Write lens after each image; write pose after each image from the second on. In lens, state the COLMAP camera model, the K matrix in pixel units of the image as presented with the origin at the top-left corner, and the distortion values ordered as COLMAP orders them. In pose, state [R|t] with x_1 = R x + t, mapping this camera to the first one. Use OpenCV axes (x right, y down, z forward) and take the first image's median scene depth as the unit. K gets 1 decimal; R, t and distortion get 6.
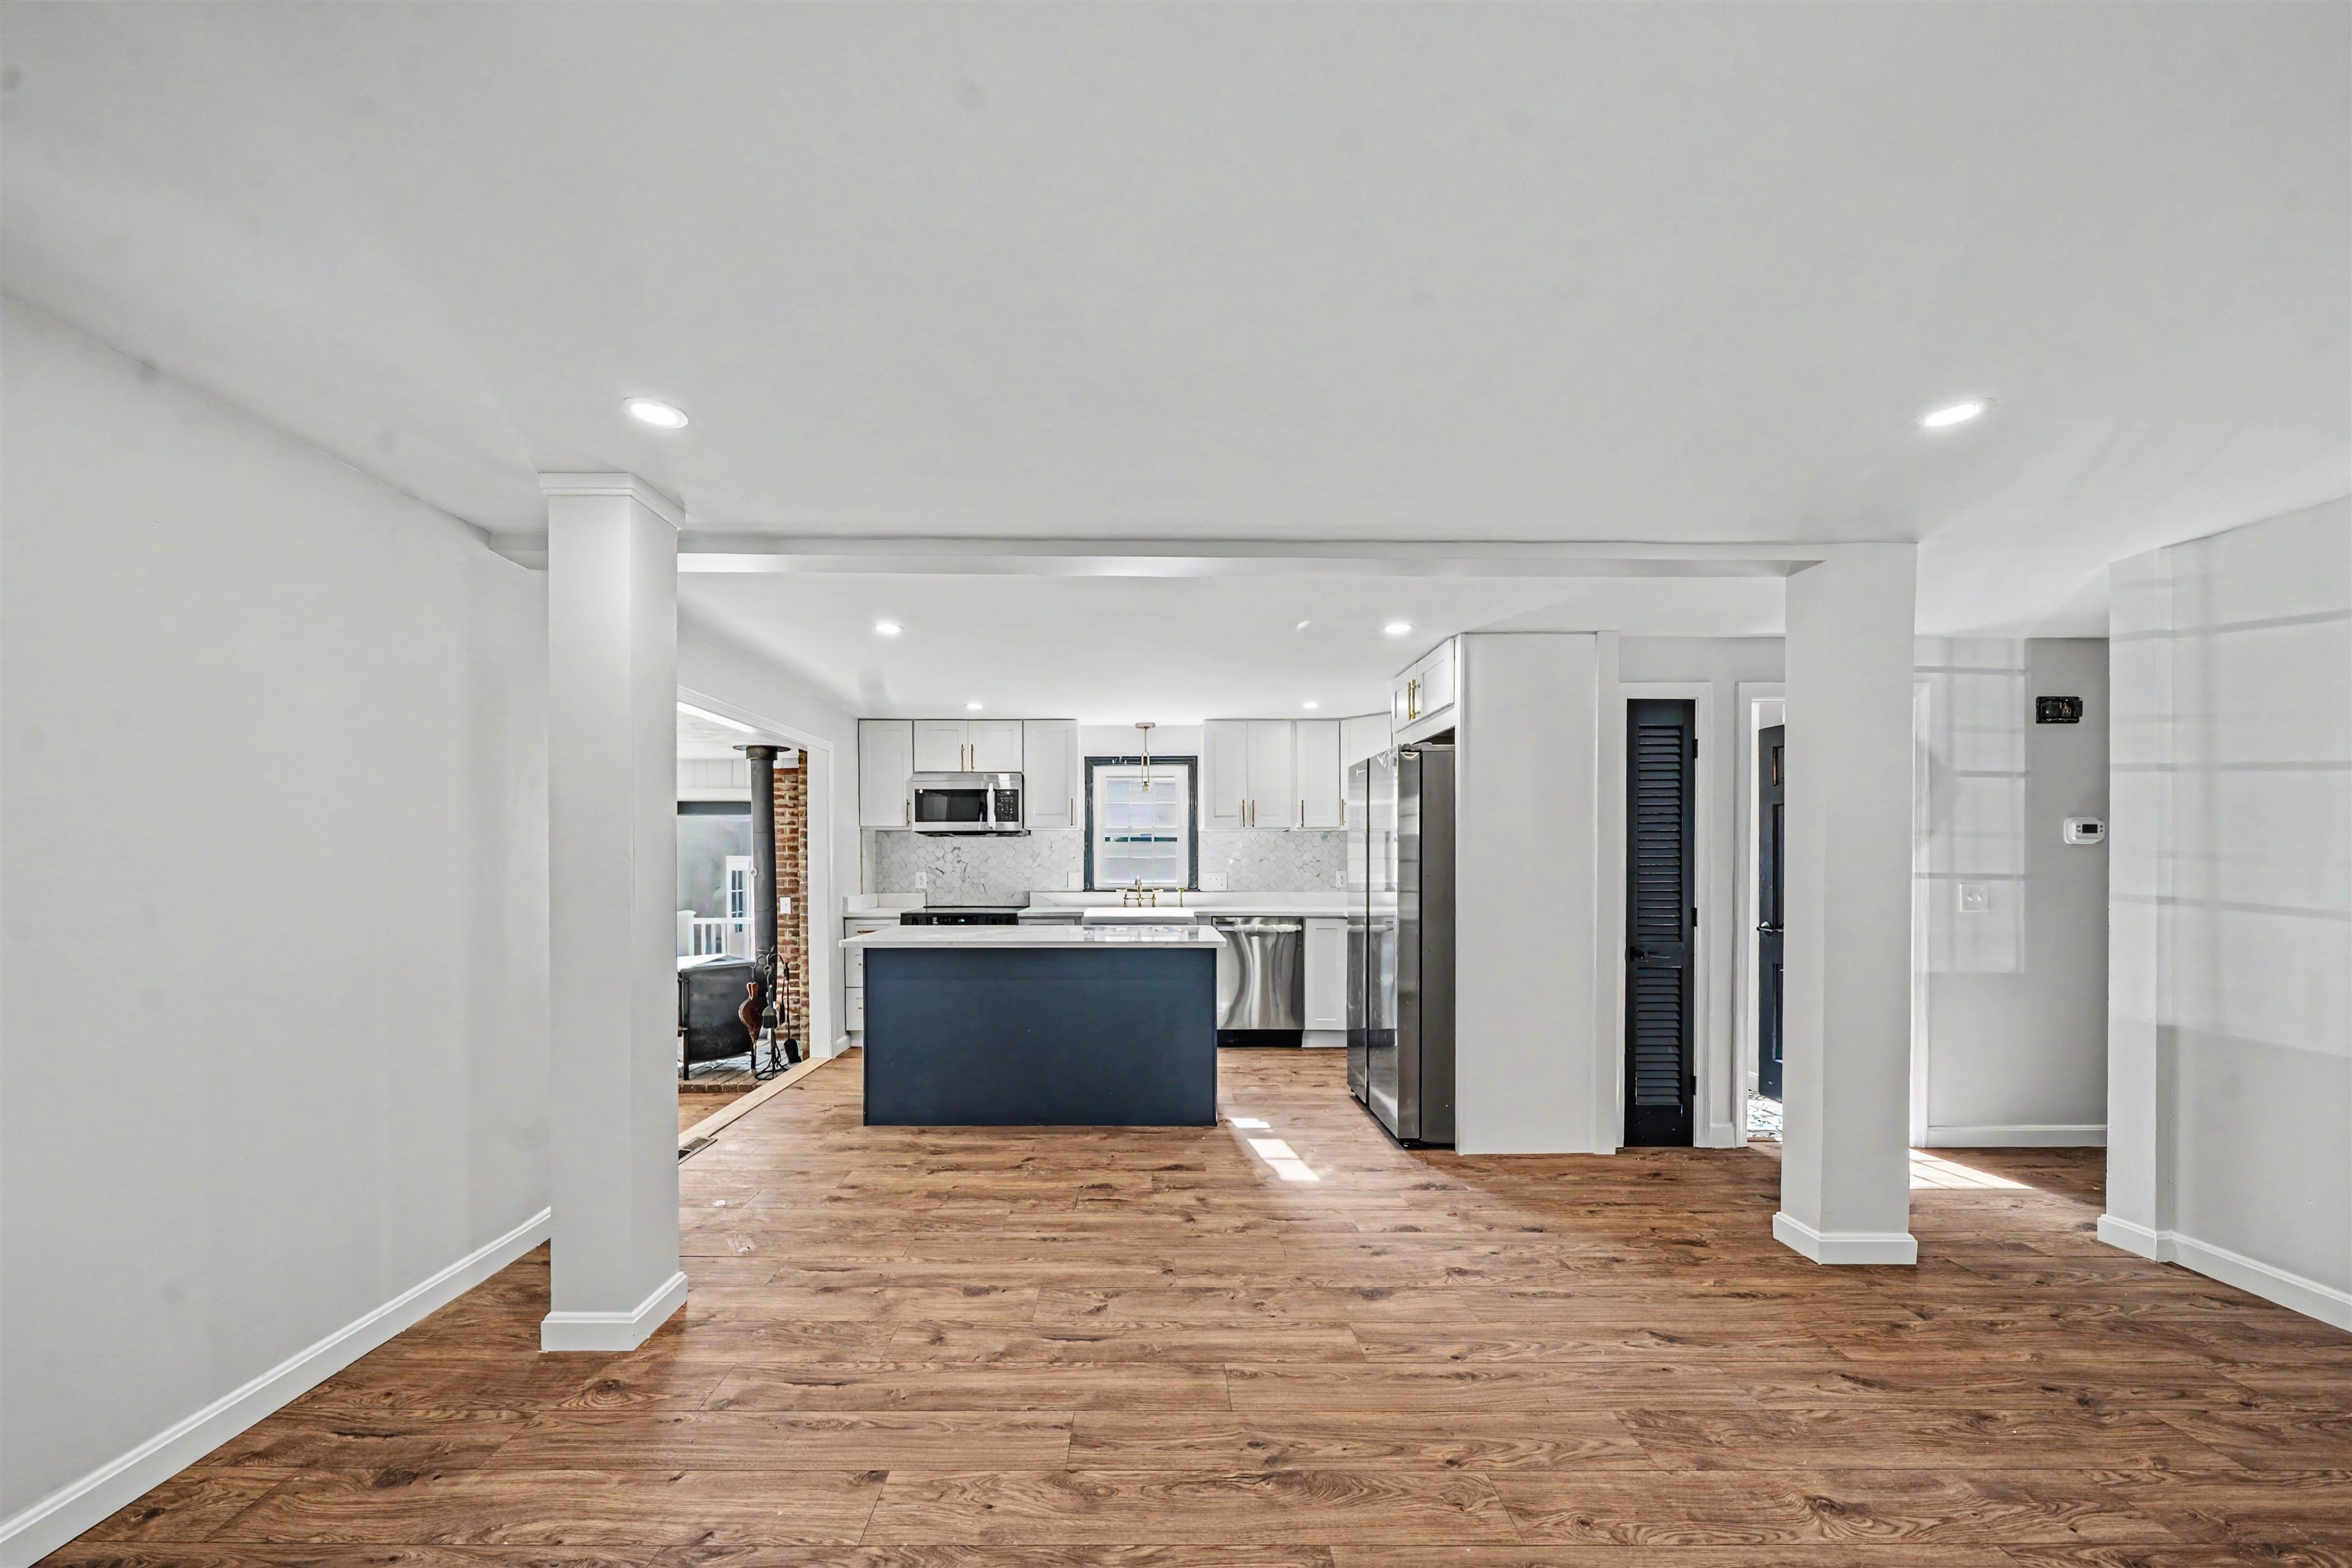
lens RADIAL K [[836.5, 0, 1142.0], [0, 836.5, 857.2], [0, 0, 1]] dist [-0.005778, 0.000198]
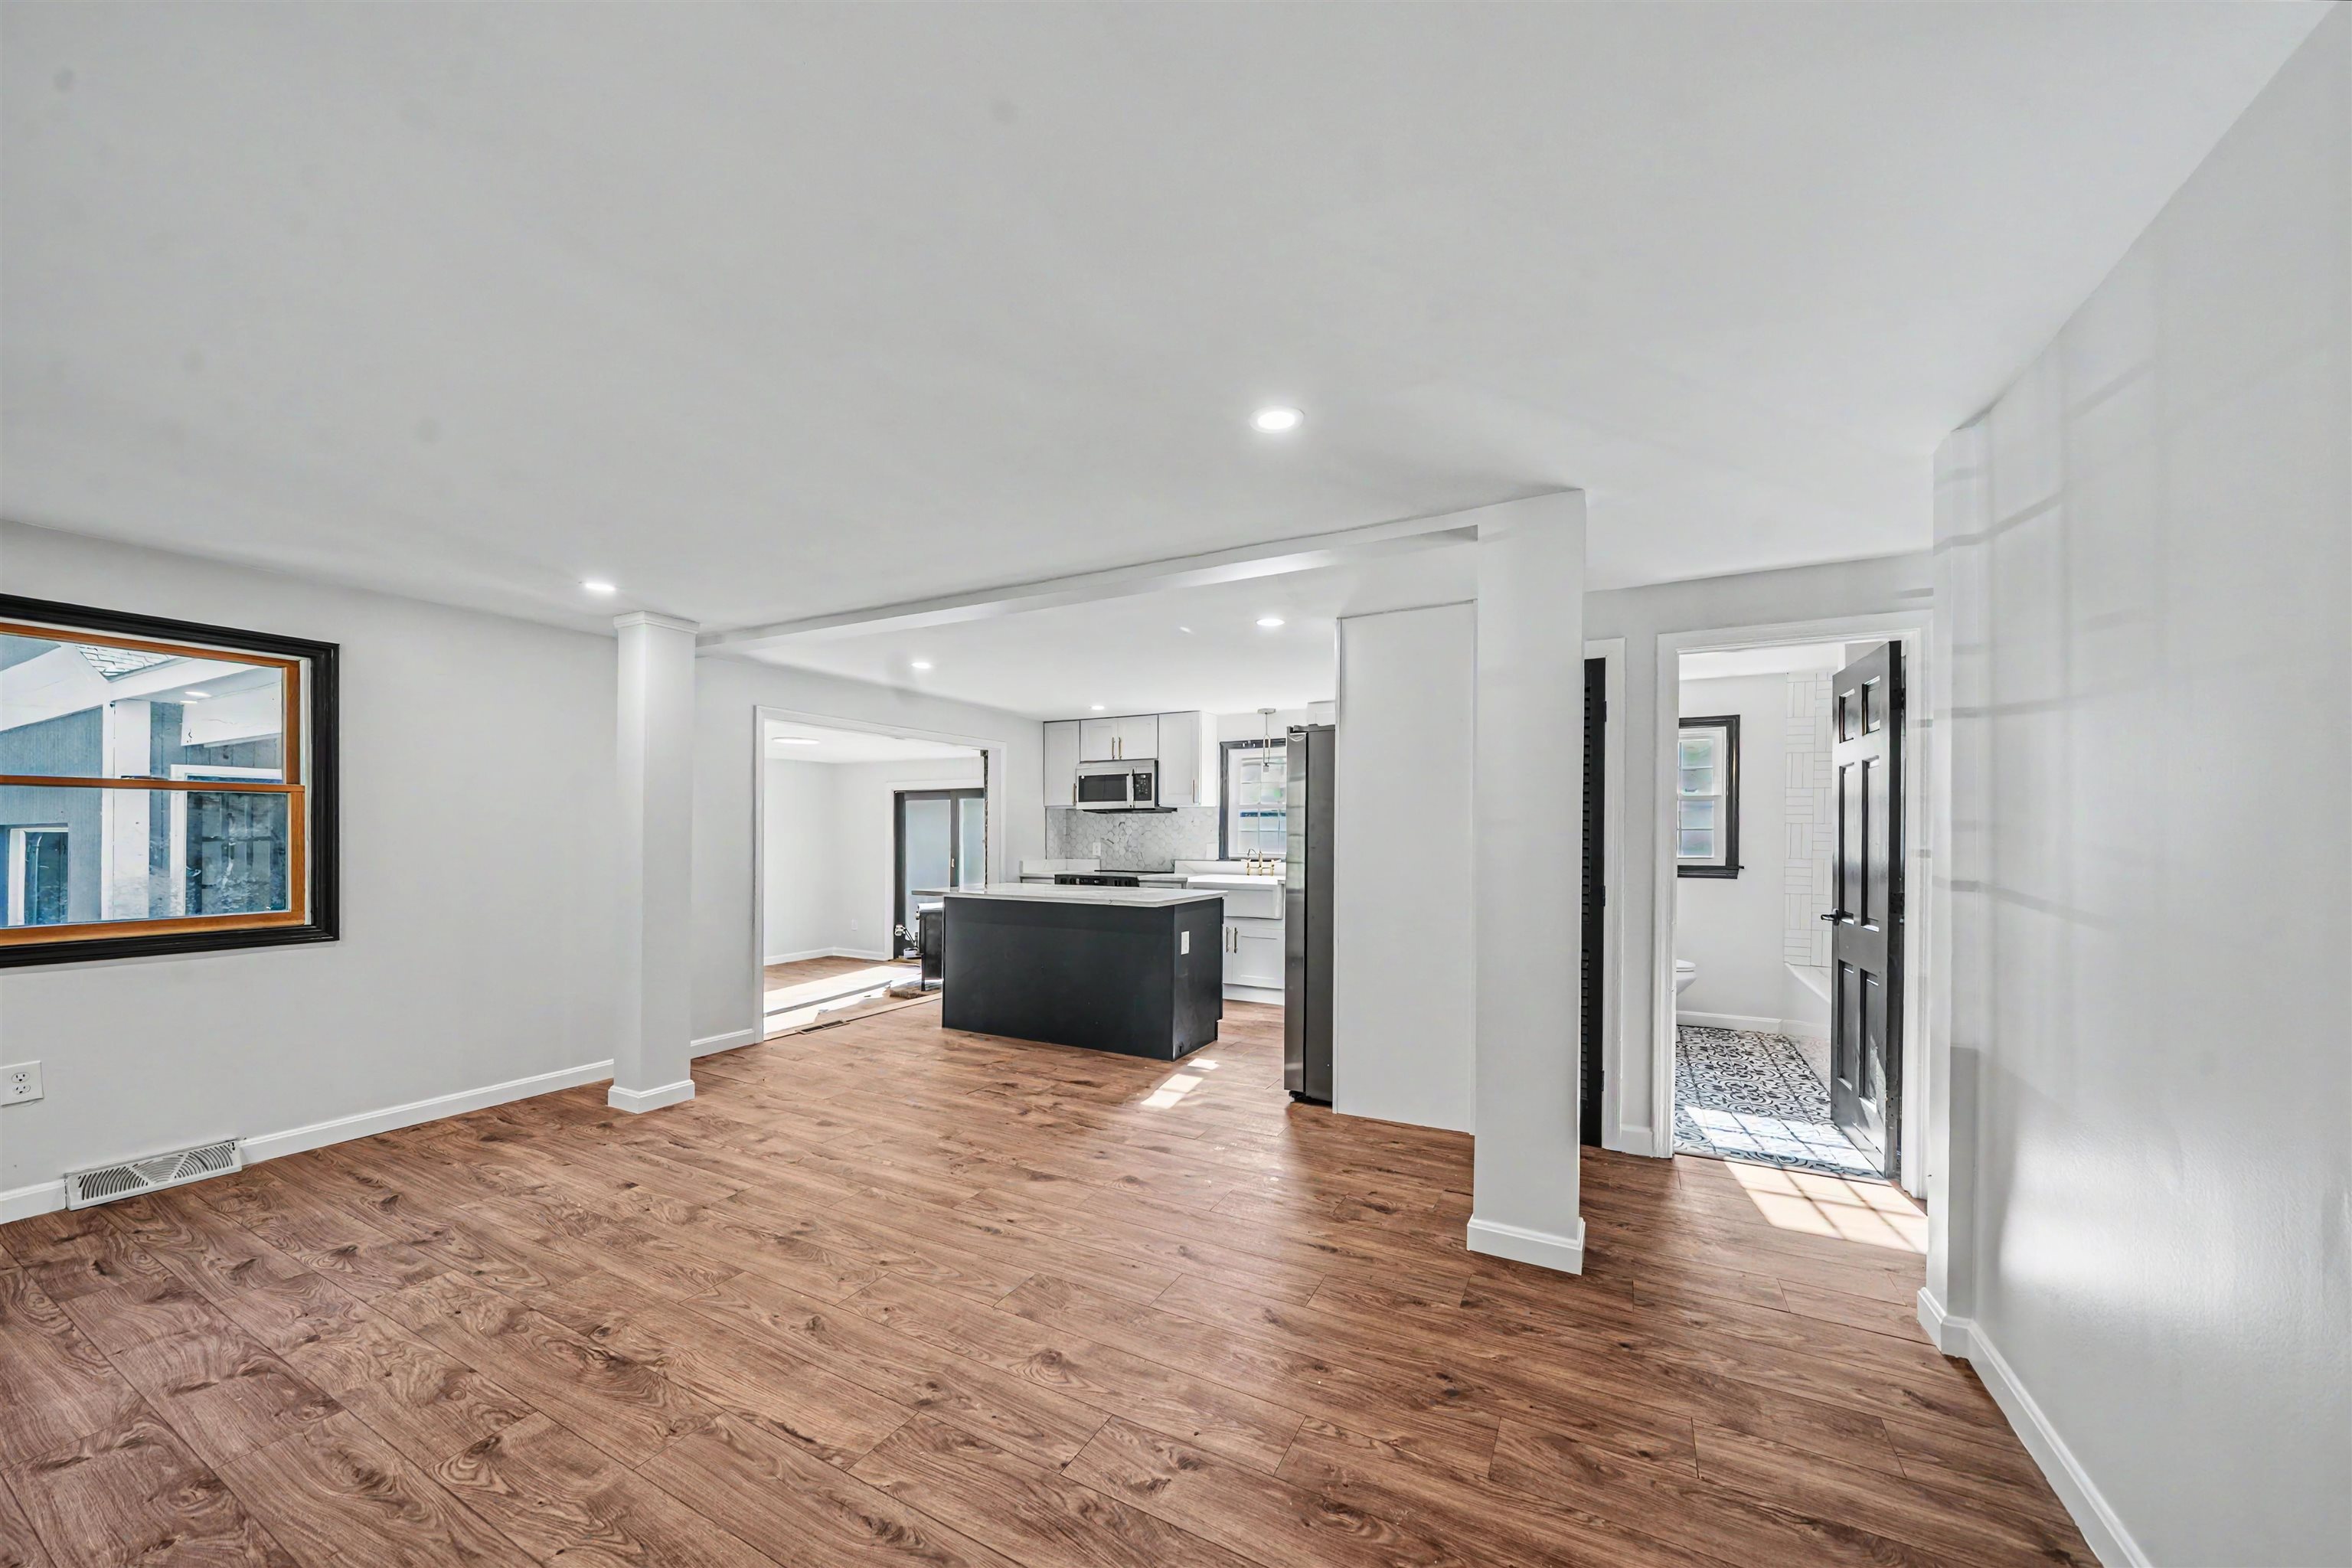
lens RADIAL K [[812.0, 0, 1209.8], [0, 812.0, 826.5], [0, 0, 1]] dist [-0.005166, -0.000068]
pose [[0.894171, -0.001443, -0.447722, 0.690039], [-0.000625, 0.999990, -0.004470, -0.000638], [0.447724, 0.004276, 0.894161, 0.011596]]
